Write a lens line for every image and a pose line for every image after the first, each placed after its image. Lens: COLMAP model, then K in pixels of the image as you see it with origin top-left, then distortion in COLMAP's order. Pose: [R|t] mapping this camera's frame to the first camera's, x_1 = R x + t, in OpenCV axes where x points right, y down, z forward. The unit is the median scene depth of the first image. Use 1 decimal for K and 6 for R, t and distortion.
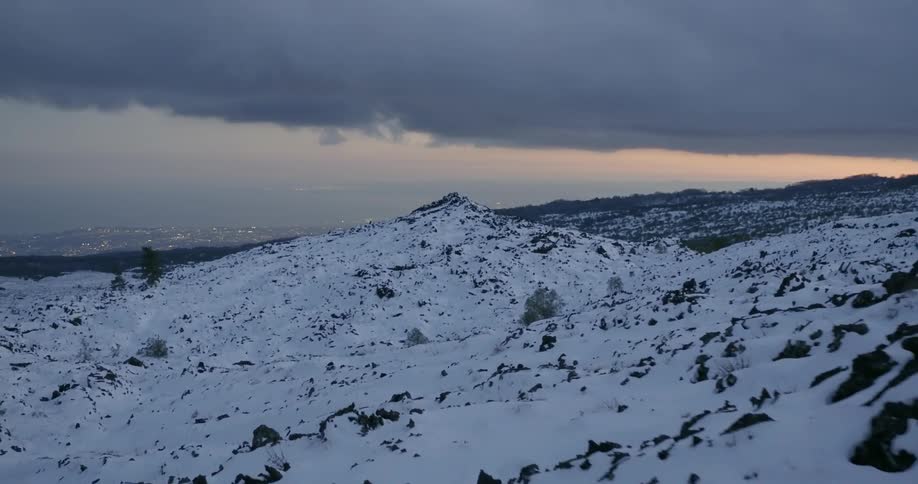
lens RADIAL K [[908.4, 0, 466.6], [0, 908.4, 251.1], [0, 0, 1]] dist [-0.214193, 0.091868]
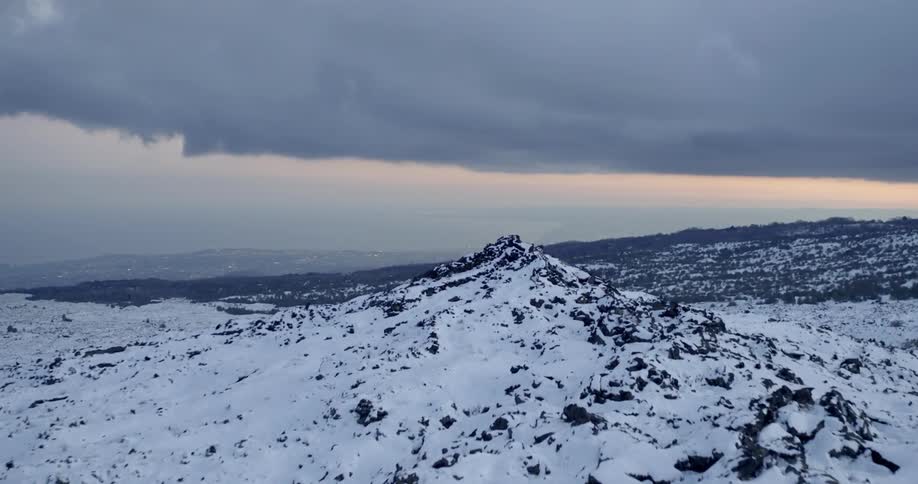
lens RADIAL K [[908.4, 0, 466.6], [0, 908.4, 251.1], [0, 0, 1]] dist [-0.214193, 0.091868]
pose [[0.990167, 0.011453, -0.139422, 0.025878], [-0.015345, 0.999521, -0.026871, -0.048034], [0.139048, 0.028746, 0.989868, 0.608372]]
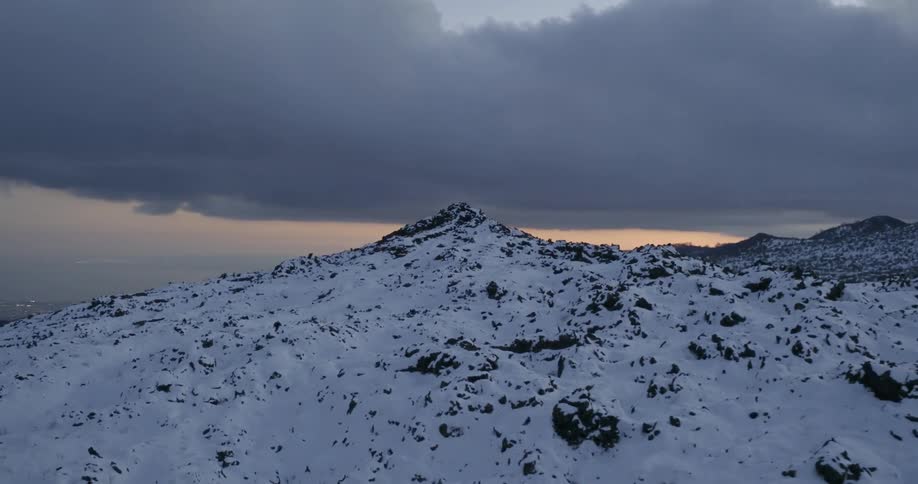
lens RADIAL K [[908.4, 0, 466.6], [0, 908.4, 251.1], [0, 0, 1]] dist [-0.214193, 0.091868]
pose [[0.973094, 0.007615, 0.230283, -0.140430], [0.011425, 0.996630, -0.081231, 0.007813], [-0.230126, 0.081676, 0.969727, 0.504022]]
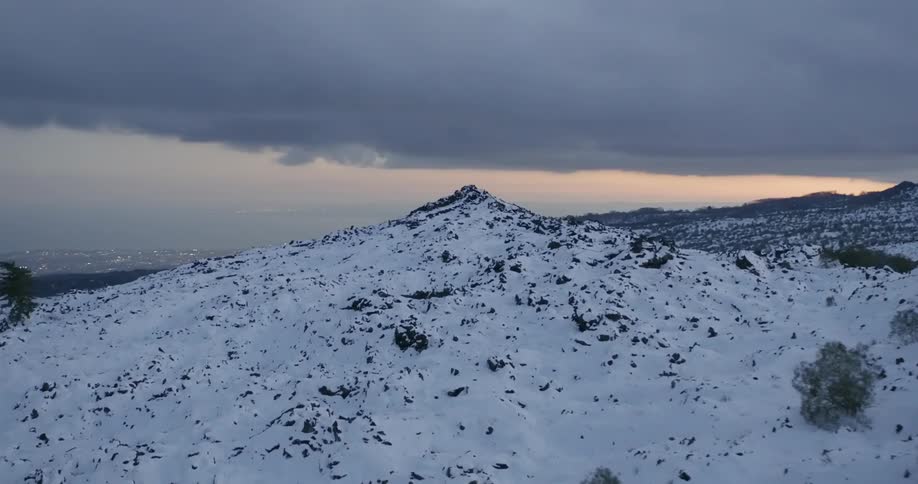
lens RADIAL K [[908.4, 0, 466.6], [0, 908.4, 251.1], [0, 0, 1]] dist [-0.214193, 0.091868]
pose [[0.998031, -0.004171, 0.062579, -0.063839], [0.005688, 0.999694, -0.024084, 0.003562], [-0.062459, 0.024392, 0.997749, 0.315511]]
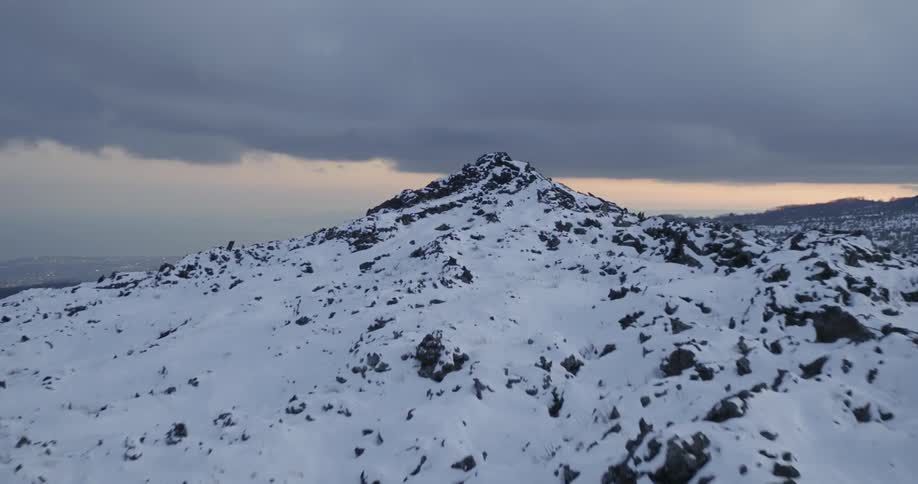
lens RADIAL K [[908.4, 0, 466.6], [0, 908.4, 251.1], [0, 0, 1]] dist [-0.214193, 0.091868]
pose [[0.998650, -0.002405, 0.051898, -0.043481], [0.004068, 0.999481, -0.031962, -0.020114], [-0.051794, 0.032130, 0.998141, 0.711616]]
